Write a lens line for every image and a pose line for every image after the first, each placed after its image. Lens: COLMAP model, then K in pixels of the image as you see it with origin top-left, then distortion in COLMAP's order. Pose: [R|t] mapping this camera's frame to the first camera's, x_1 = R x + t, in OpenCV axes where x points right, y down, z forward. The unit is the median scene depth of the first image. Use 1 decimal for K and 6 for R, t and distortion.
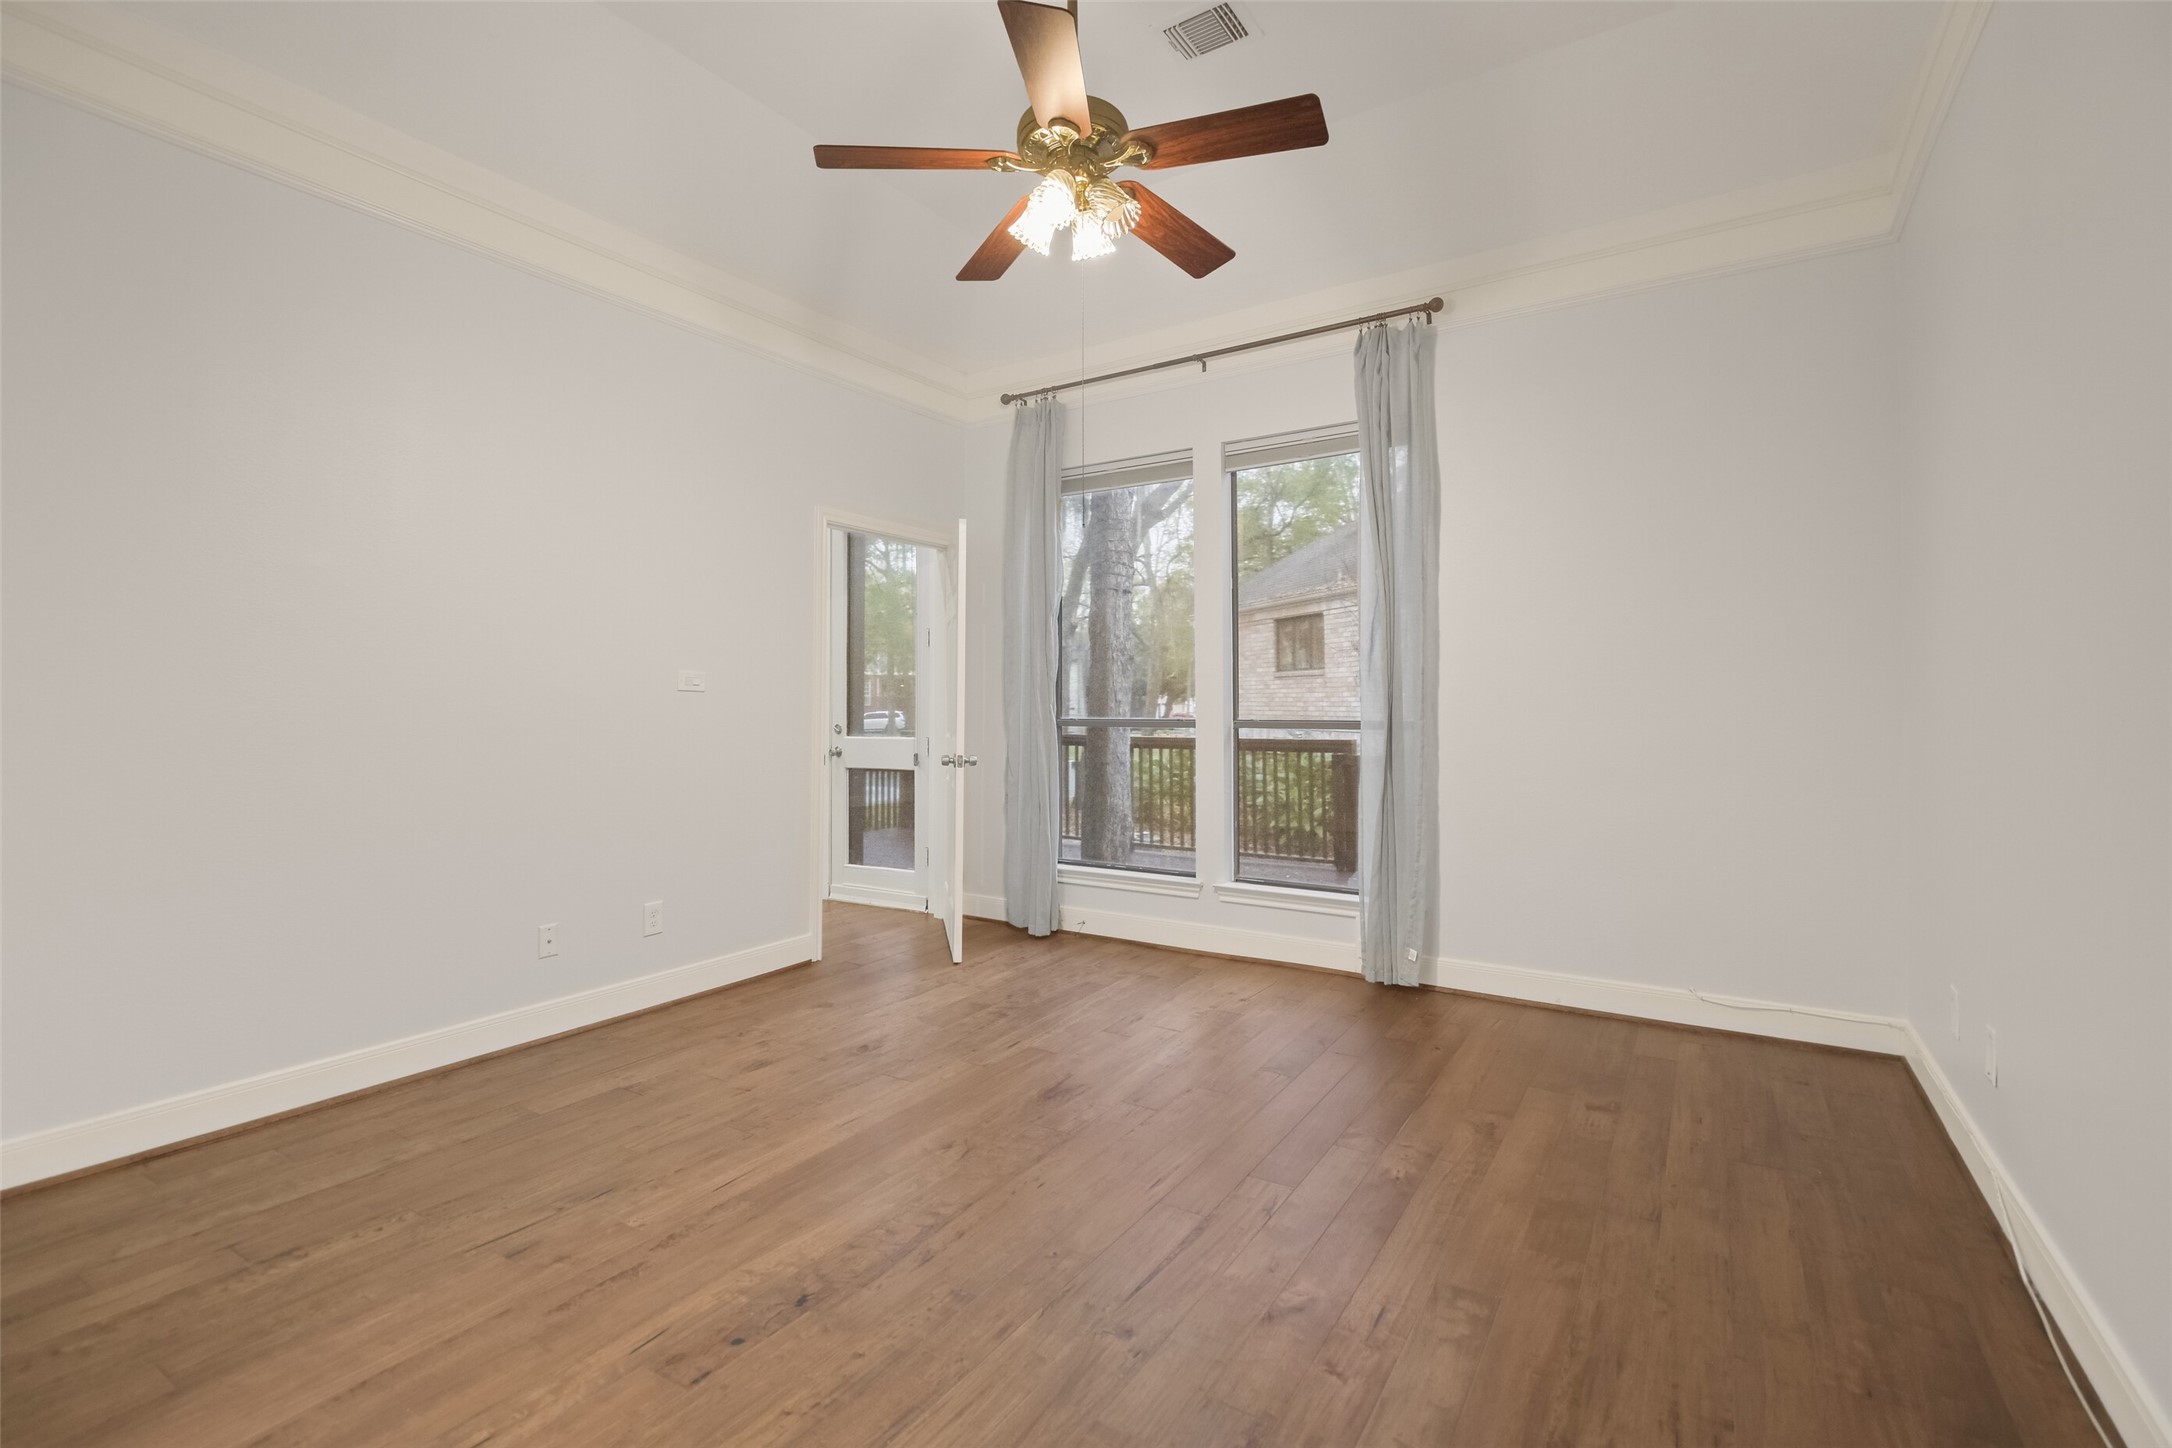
lens RADIAL K [[963.4, 0, 1087.1], [0, 963.4, 719.9], [0, 0, 1]] dist [0.012249, -0.011280]
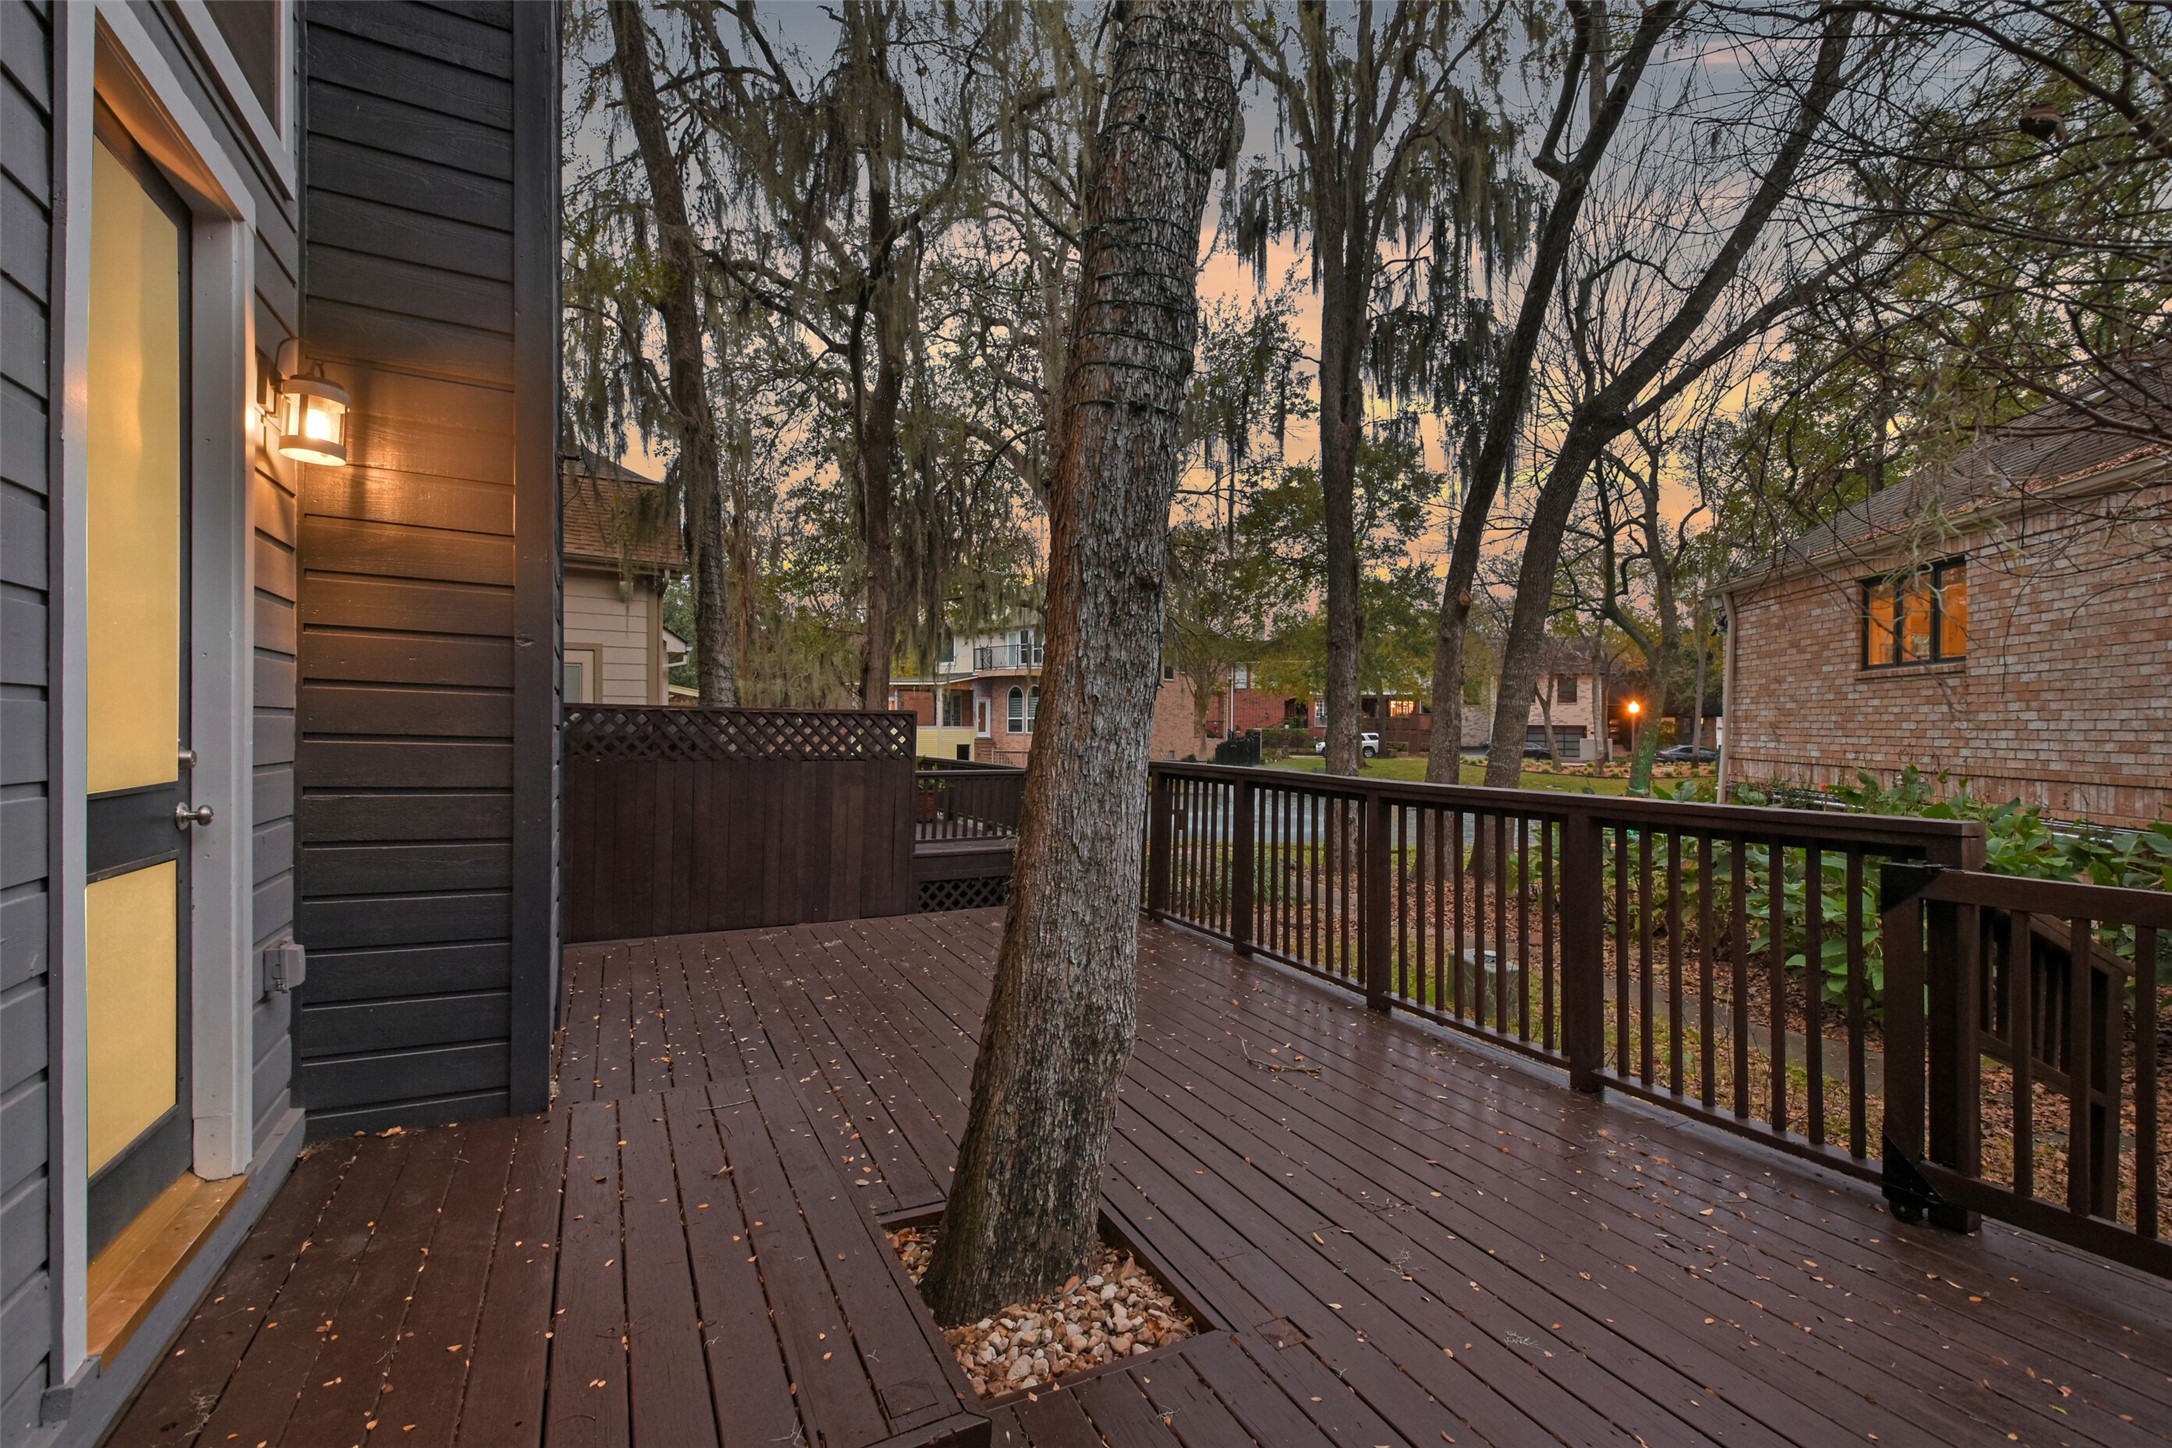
lens RADIAL K [[949.5, 0, 1085.3], [0, 949.5, 742.0], [0, 0, 1]] dist [0.017108, 0.000100]
pose [[0.863426, 0.025389, -0.503837, 0.216008], [-0.024533, 0.999664, 0.008332, -0.005558], [0.503879, 0.005166, 0.863759, 0.680756]]
